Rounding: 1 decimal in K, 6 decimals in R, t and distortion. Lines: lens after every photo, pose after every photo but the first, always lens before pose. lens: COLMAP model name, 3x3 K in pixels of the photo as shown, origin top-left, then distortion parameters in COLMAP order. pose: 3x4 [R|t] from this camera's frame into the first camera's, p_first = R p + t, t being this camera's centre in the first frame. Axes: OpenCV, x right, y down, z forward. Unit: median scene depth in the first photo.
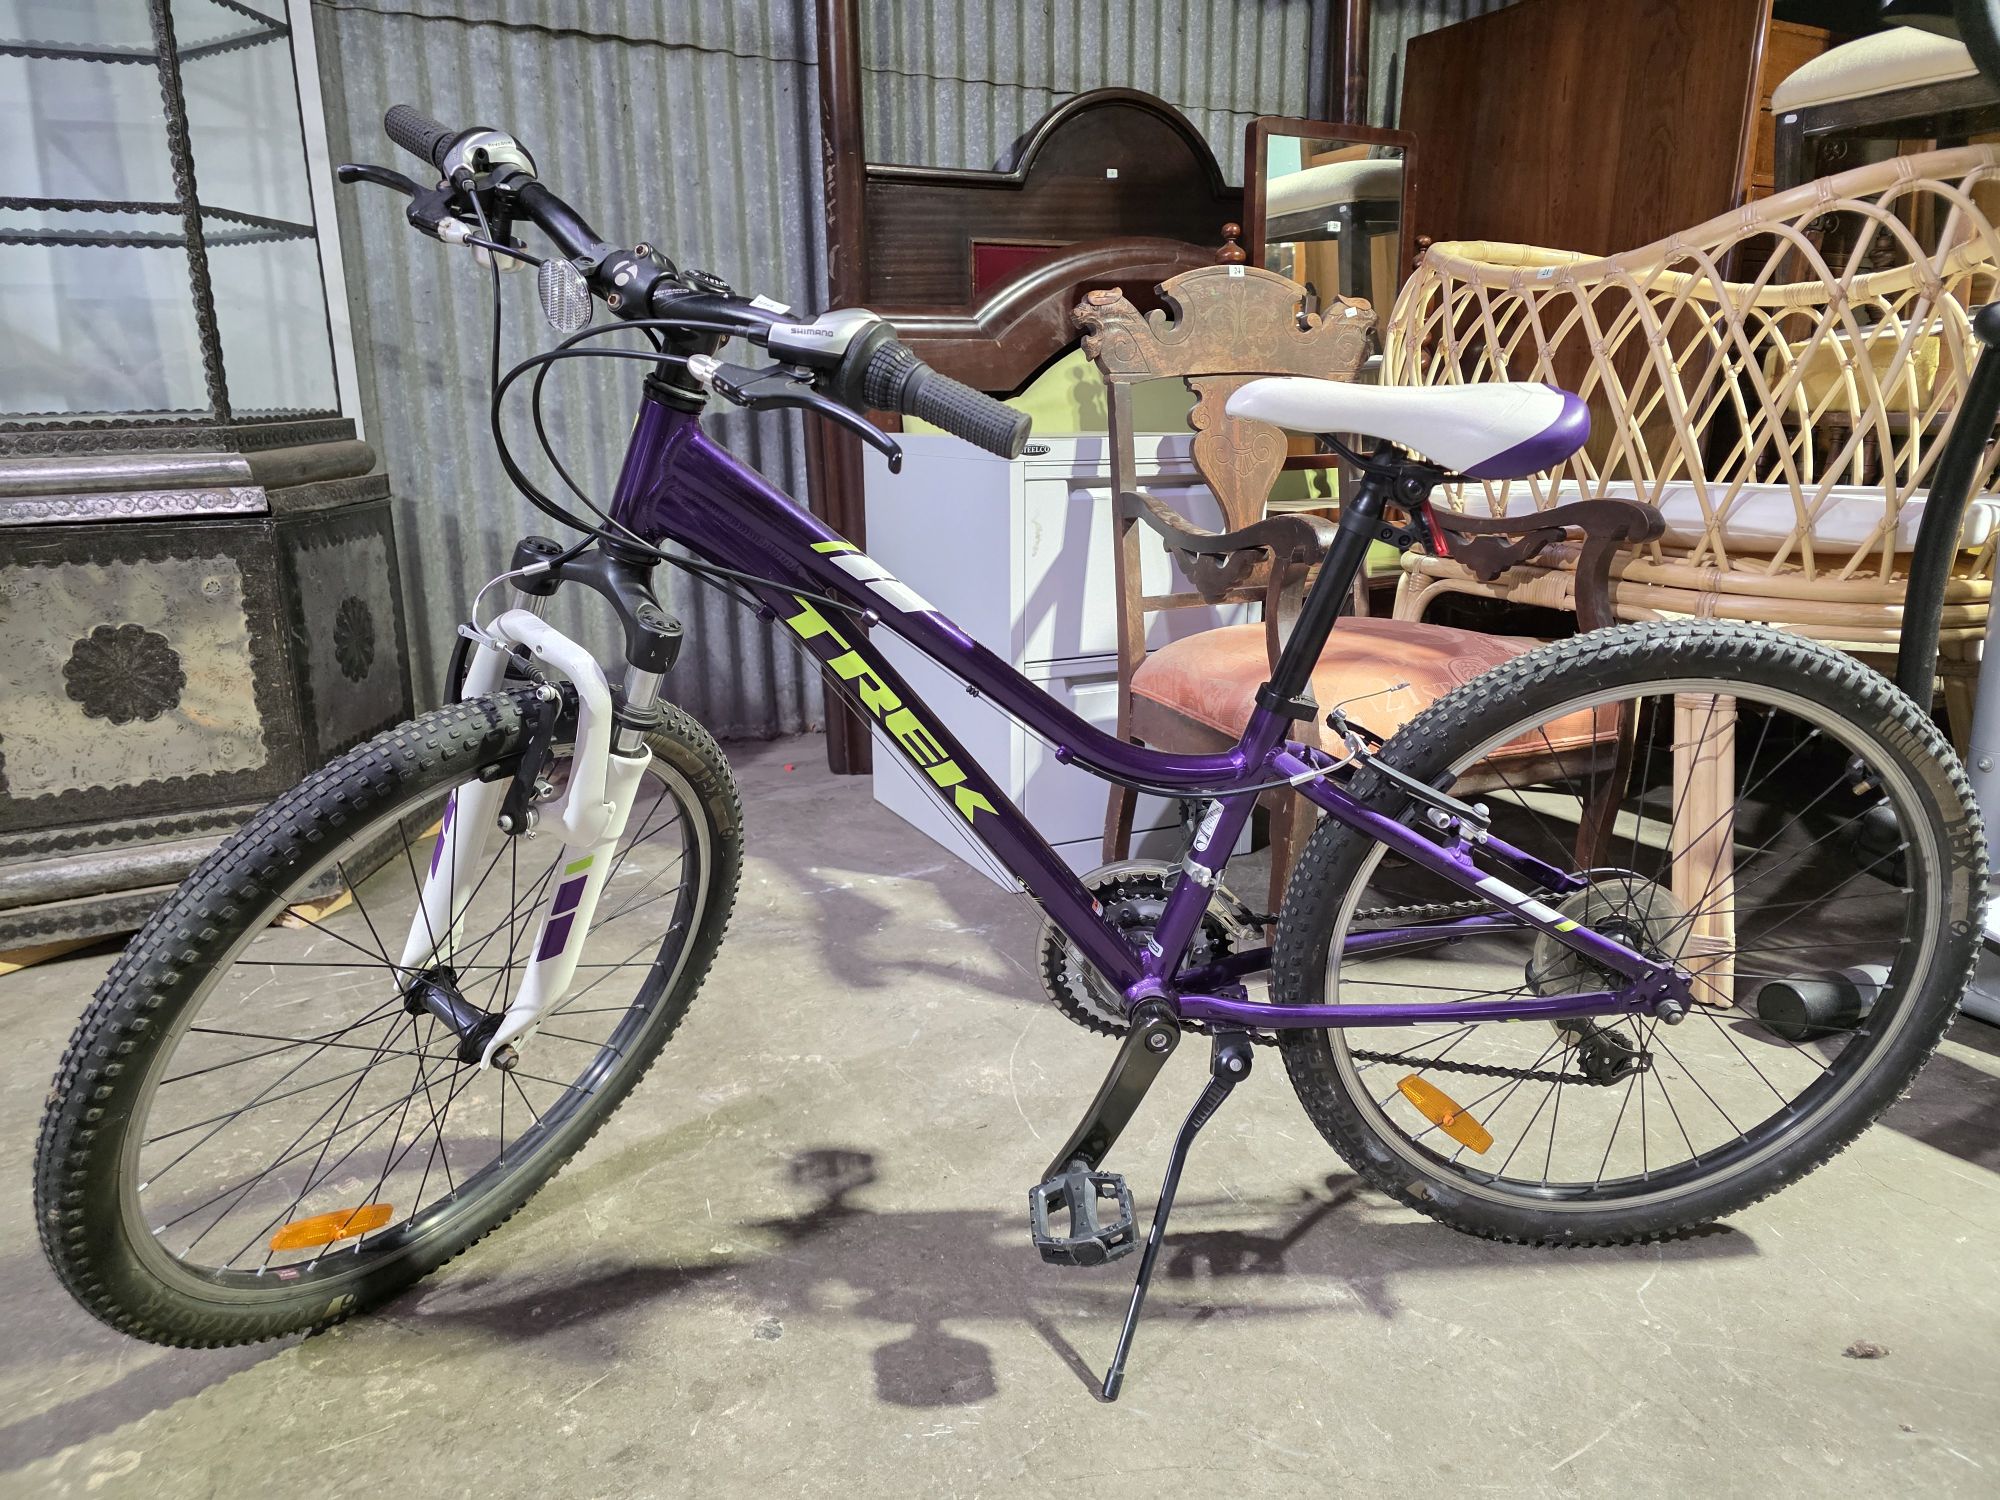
lens RADIAL K [[1372.5, 0, 1001.6], [0, 1372.5, 737.3], [0, 0, 1]] dist [0.049805, -0.057033]
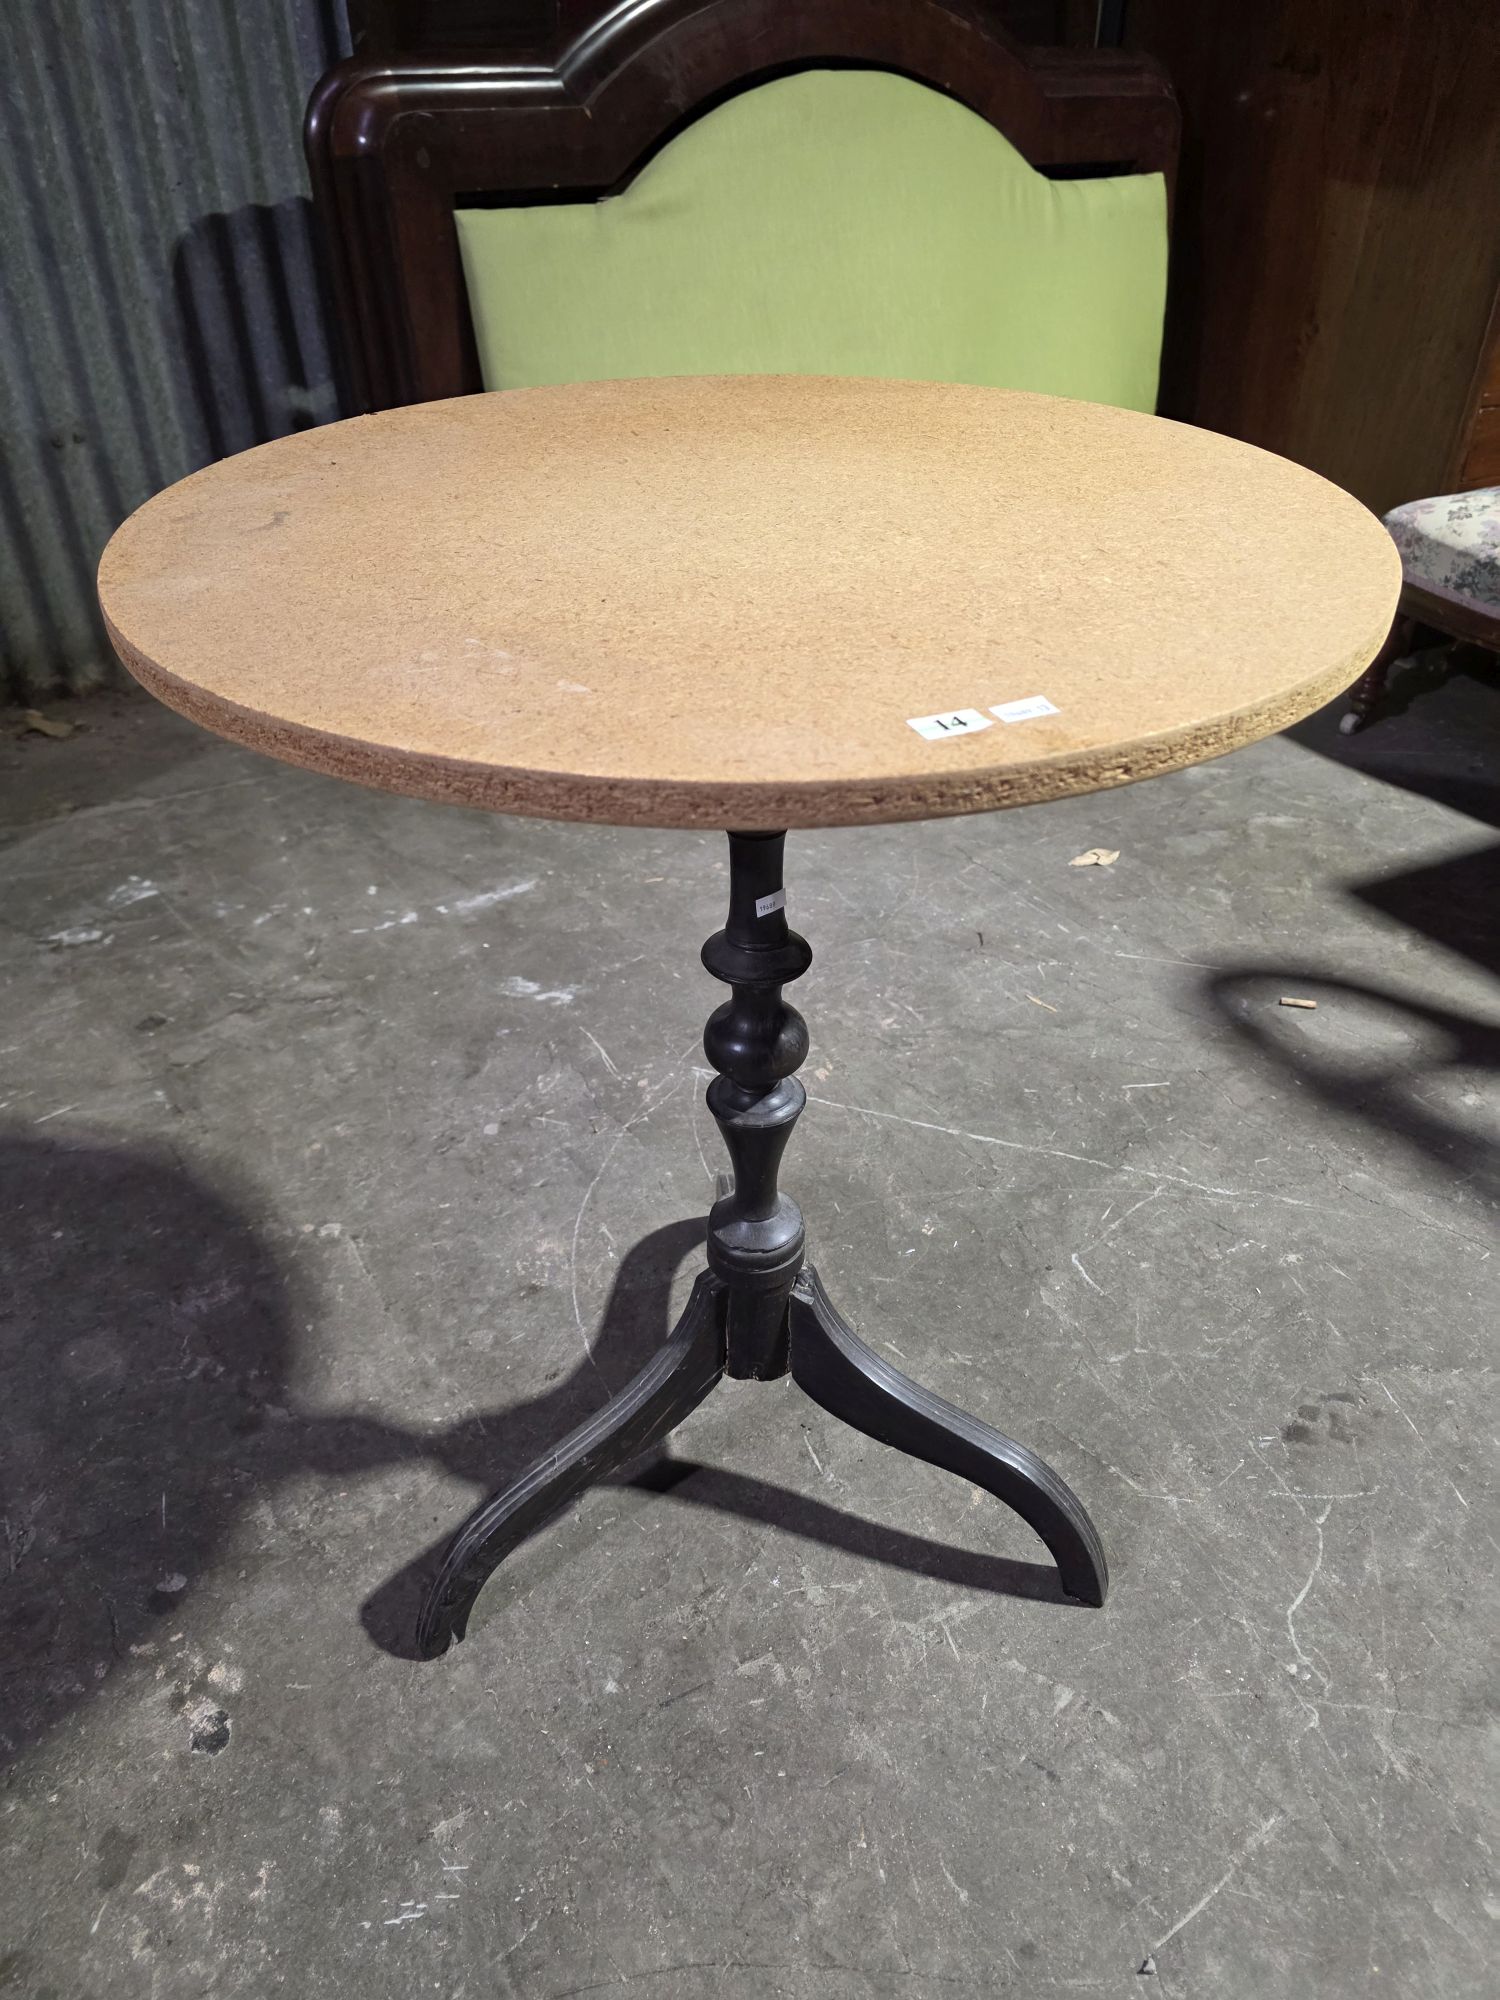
lens RADIAL K [[1372.5, 0, 779.0], [0, 1372.5, 1000.0], [0, 0, 1]] dist [0.049805, -0.057033]
pose [[0.998722, -0.024027, 0.044468, 0.080306], [0.007326, 0.939304, 0.343007, -0.145905], [-0.050011, -0.342243, 0.938280, 0.230398]]
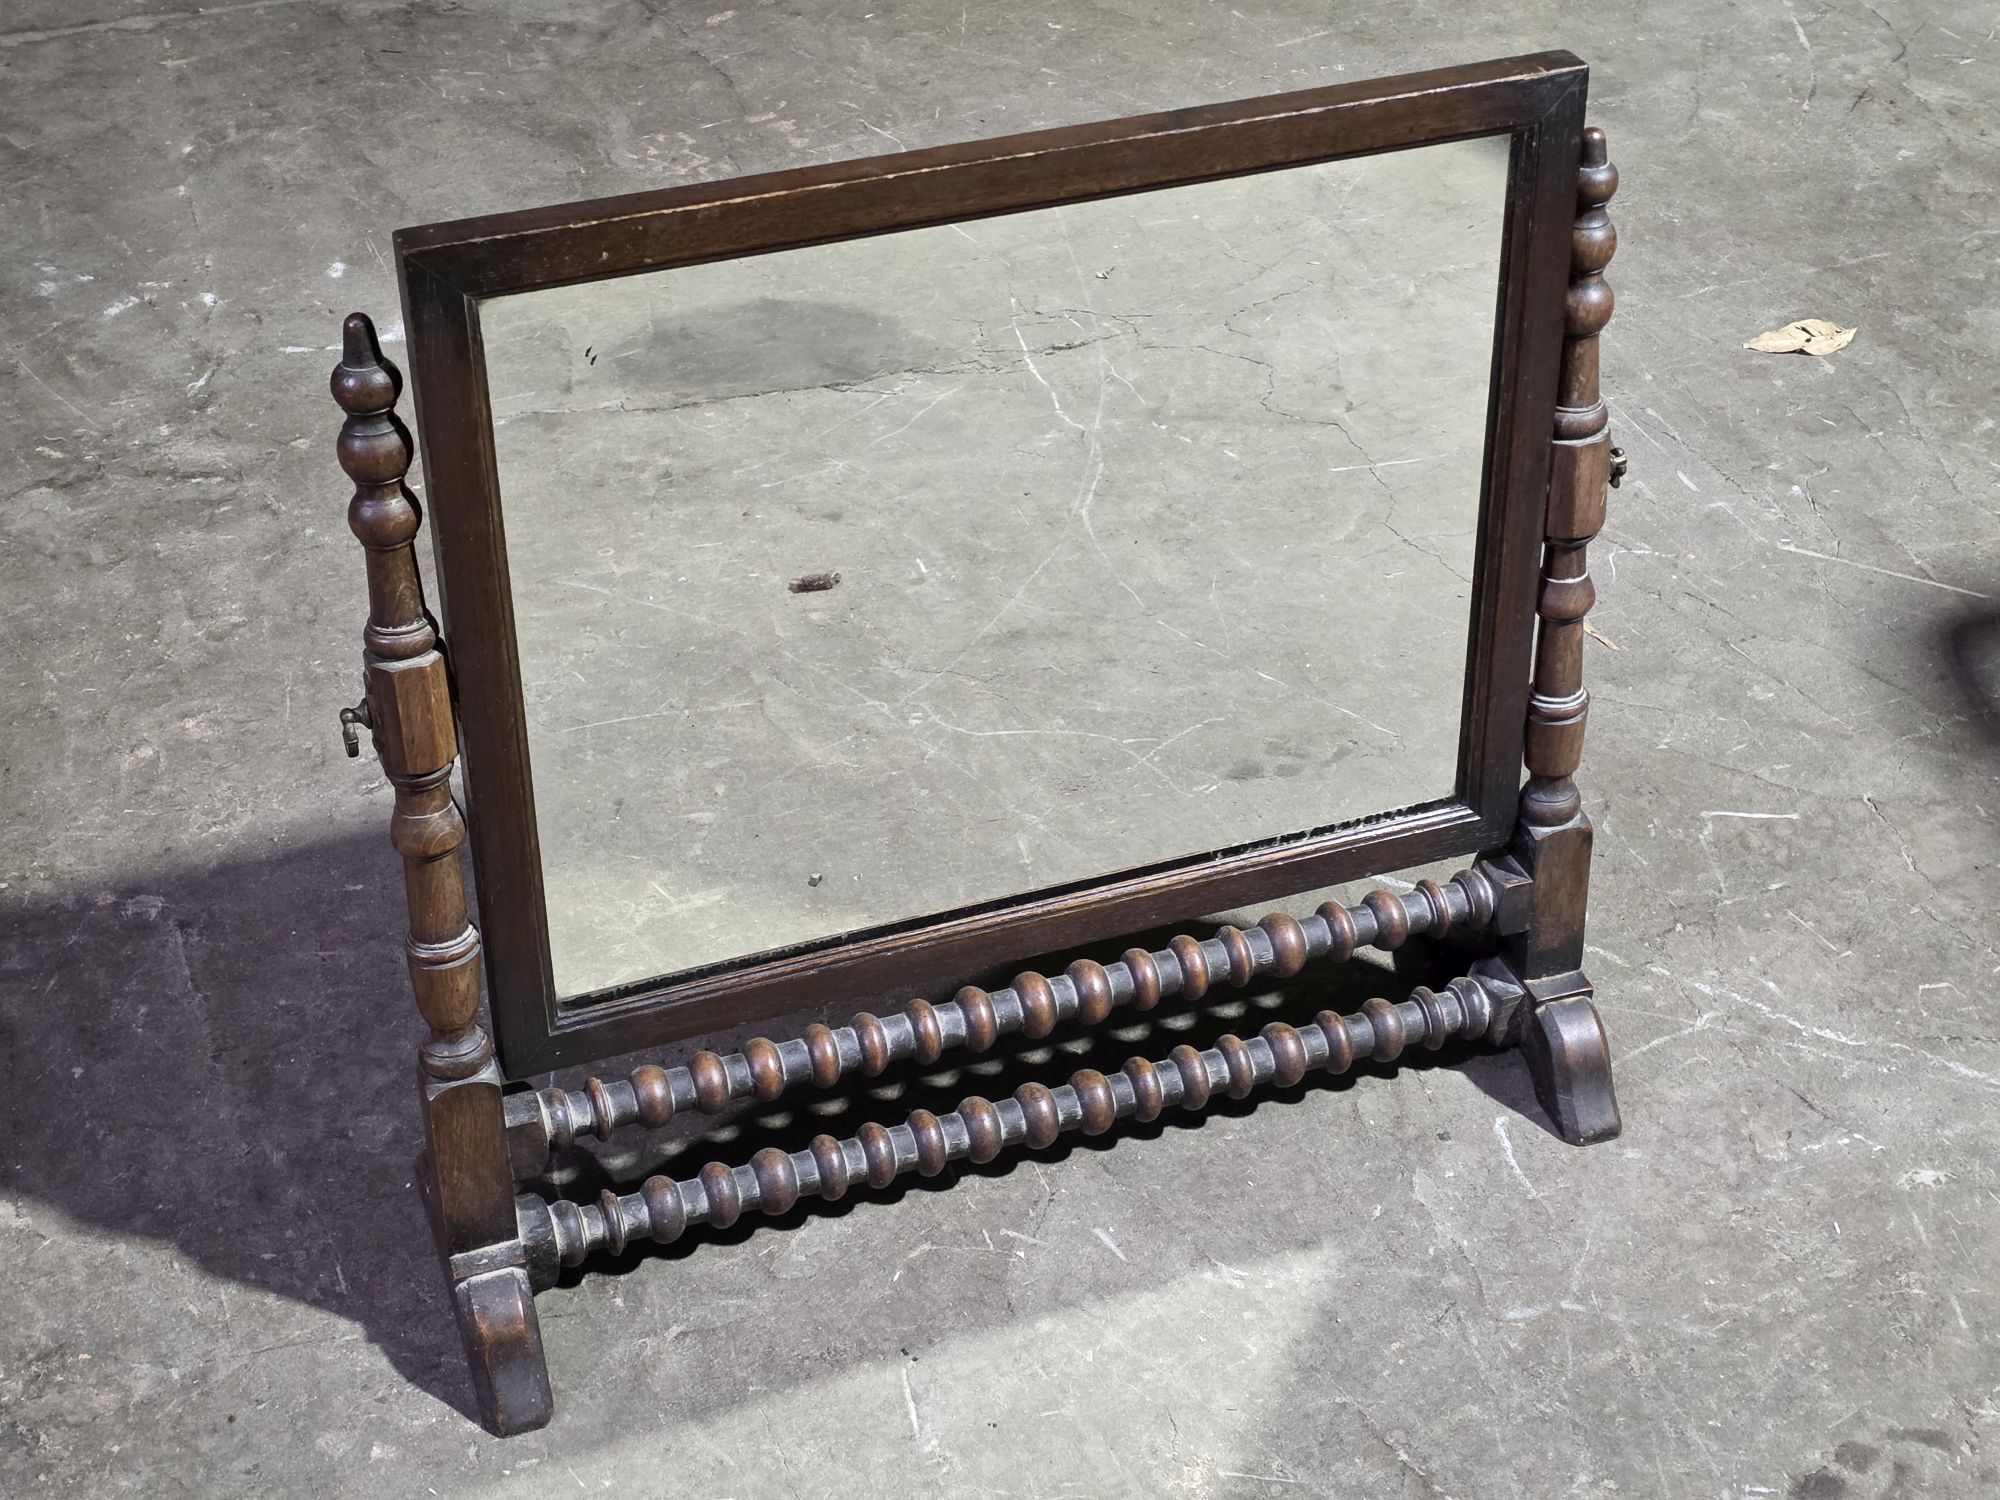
lens RADIAL K [[3137.1, 0, 1025.4], [0, 3137.1, 746.7], [0, 0, 1]] dist [0.064412, 0.000000]
pose [[0.993784, 0.082943, -0.074253, 0.184117], [-0.045581, 0.911692, 0.408337, -0.205208], [0.101564, -0.402415, 0.909806, 0.108230]]
